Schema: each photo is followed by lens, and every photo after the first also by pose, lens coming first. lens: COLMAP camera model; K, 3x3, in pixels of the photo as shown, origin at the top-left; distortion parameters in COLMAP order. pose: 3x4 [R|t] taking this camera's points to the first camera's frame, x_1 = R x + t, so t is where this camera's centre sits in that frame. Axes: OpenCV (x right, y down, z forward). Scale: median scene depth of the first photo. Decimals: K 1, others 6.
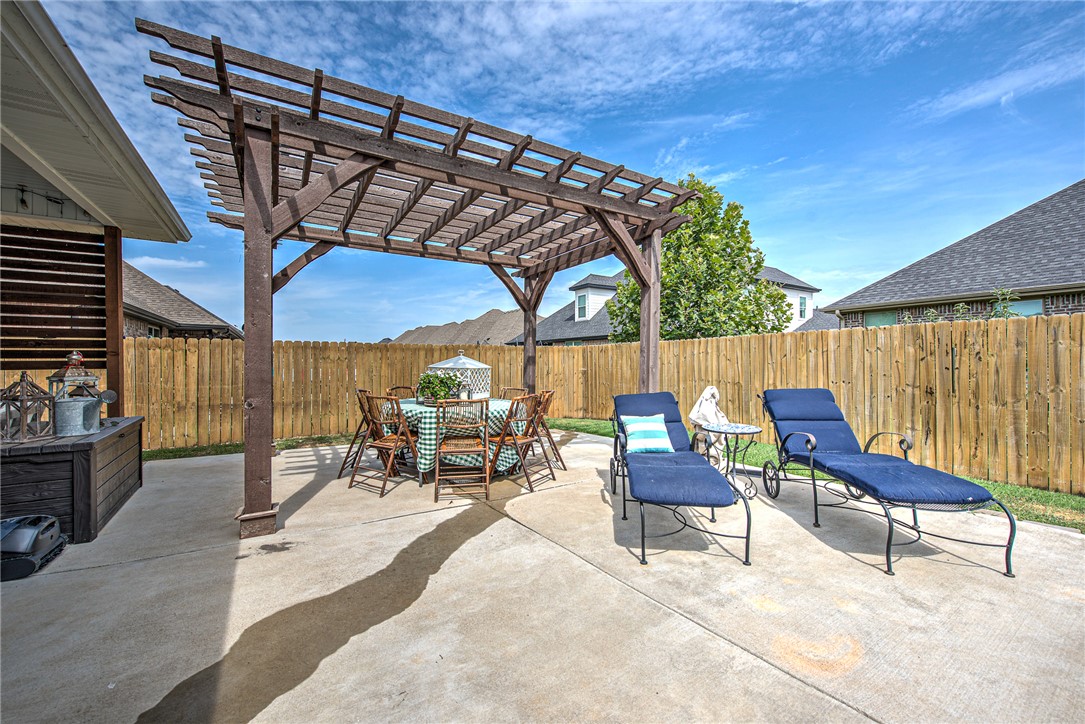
lens RADIAL K [[431.4, 0, 535.6], [0, 431.4, 359.6], [0, 0, 1]] dist [0.004056, -0.001553]
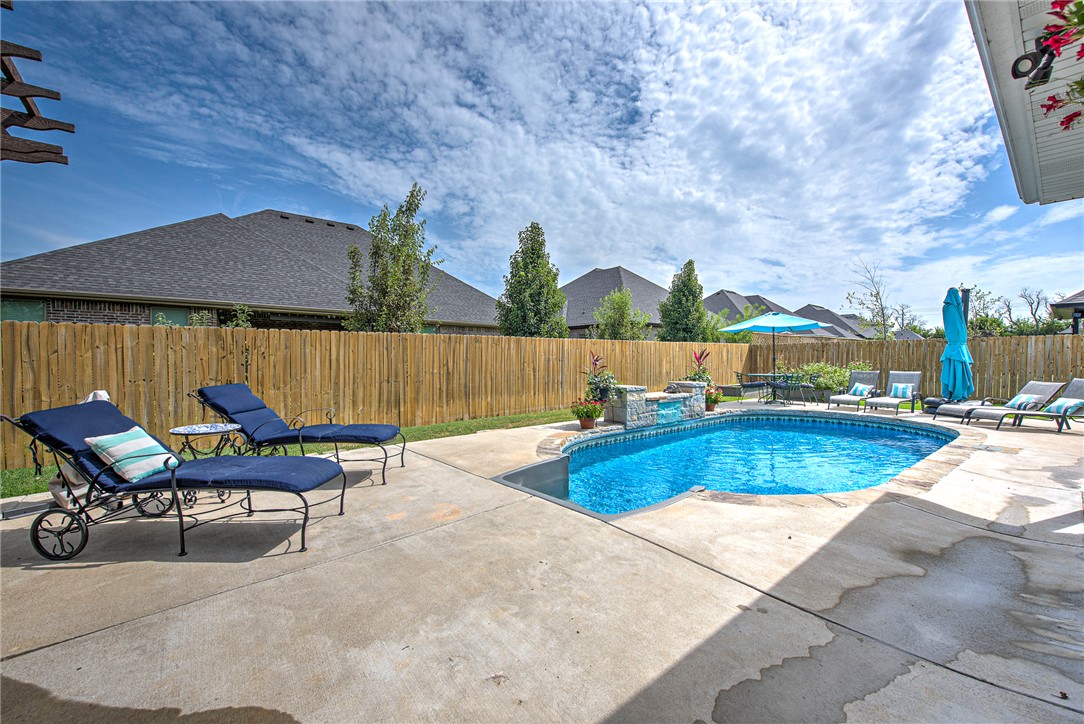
lens RADIAL K [[431.0, 0, 552.1], [0, 431.0, 361.2], [0, 0, 1]] dist [0.004056, -0.001553]
pose [[-0.154434, -0.003915, 0.987995, -0.432351], [-0.006546, 0.999974, 0.002939, 0.000482], [-0.987981, -0.006014, -0.154456, 0.275608]]
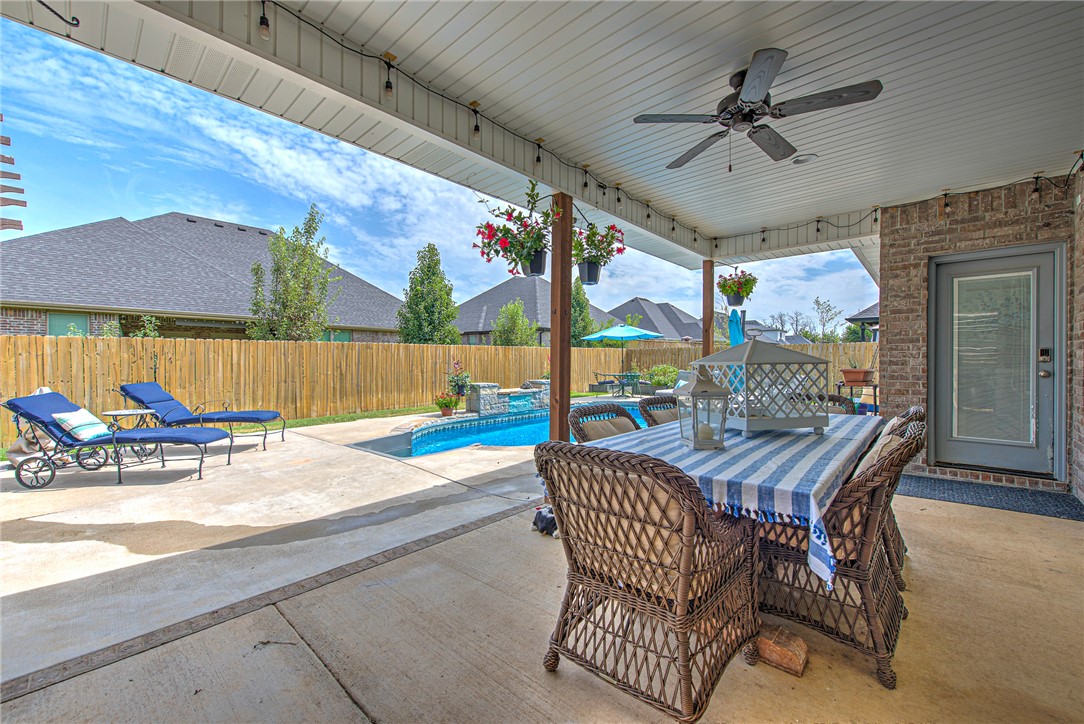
lens RADIAL K [[431.0, 0, 551.9], [0, 431.0, 367.6], [0, 0, 1]] dist [0.004056, -0.001553]
pose [[-0.290030, -0.014086, 0.956914, -0.911506], [-0.004852, 0.999900, 0.013248, -0.008869], [-0.957005, -0.000800, -0.290070, 0.064266]]
